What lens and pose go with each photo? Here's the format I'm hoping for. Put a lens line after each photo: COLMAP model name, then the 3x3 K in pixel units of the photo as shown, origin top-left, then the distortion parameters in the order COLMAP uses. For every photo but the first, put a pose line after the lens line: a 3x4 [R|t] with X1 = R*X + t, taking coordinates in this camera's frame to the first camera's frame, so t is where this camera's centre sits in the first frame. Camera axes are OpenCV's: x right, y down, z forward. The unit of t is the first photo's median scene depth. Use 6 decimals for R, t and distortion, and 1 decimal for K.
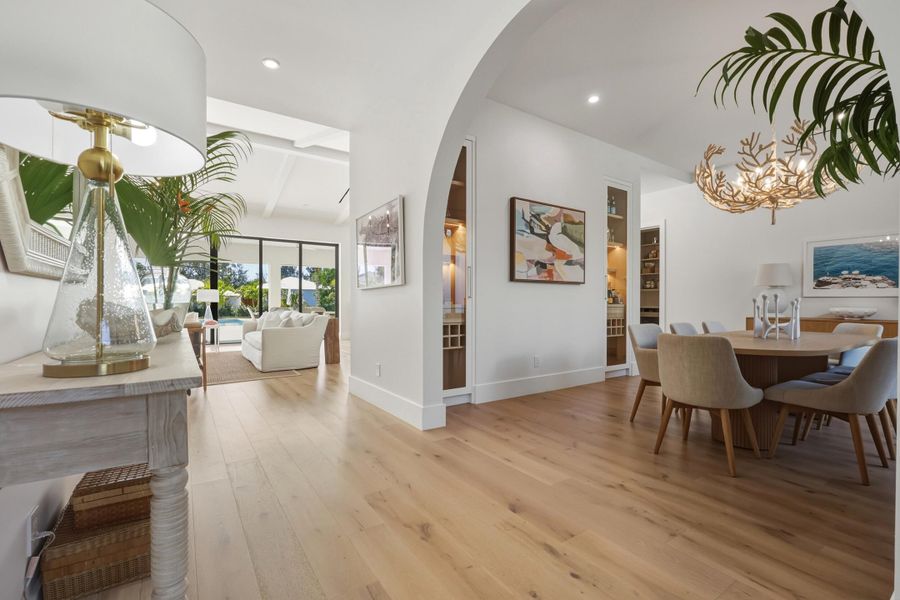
lens RADIAL K [[390.9, 0, 454.5], [0, 390.9, 301.5], [0, 0, 1]] dist [-0.001705, -0.000085]
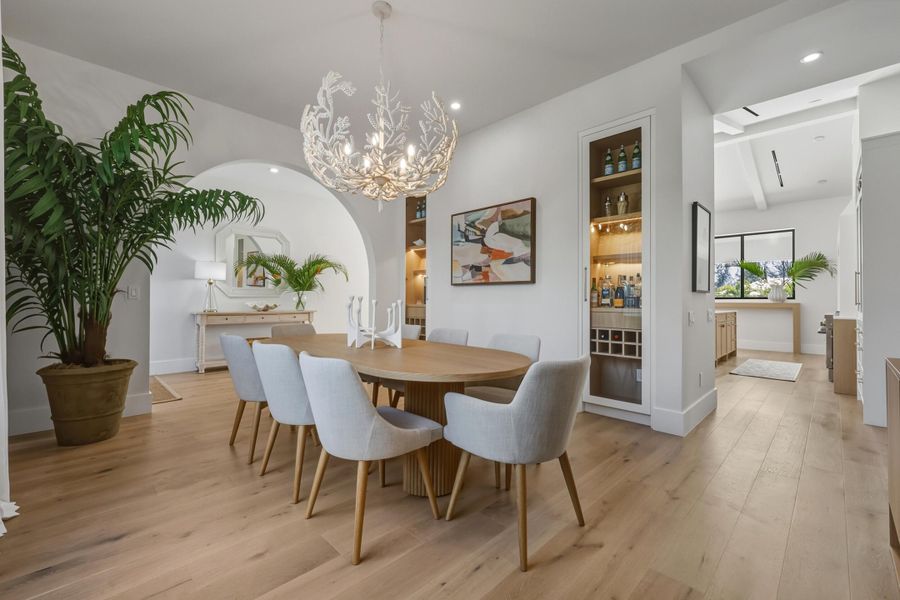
lens RADIAL K [[390.9, 0, 454.7], [0, 390.9, 297.6], [0, 0, 1]] dist [-0.001705, -0.000085]
pose [[0.184815, -0.008467, -0.982737, 1.226767], [-0.006421, 0.999931, -0.009823, -0.003462], [0.982752, 0.008126, 0.184747, 0.732307]]
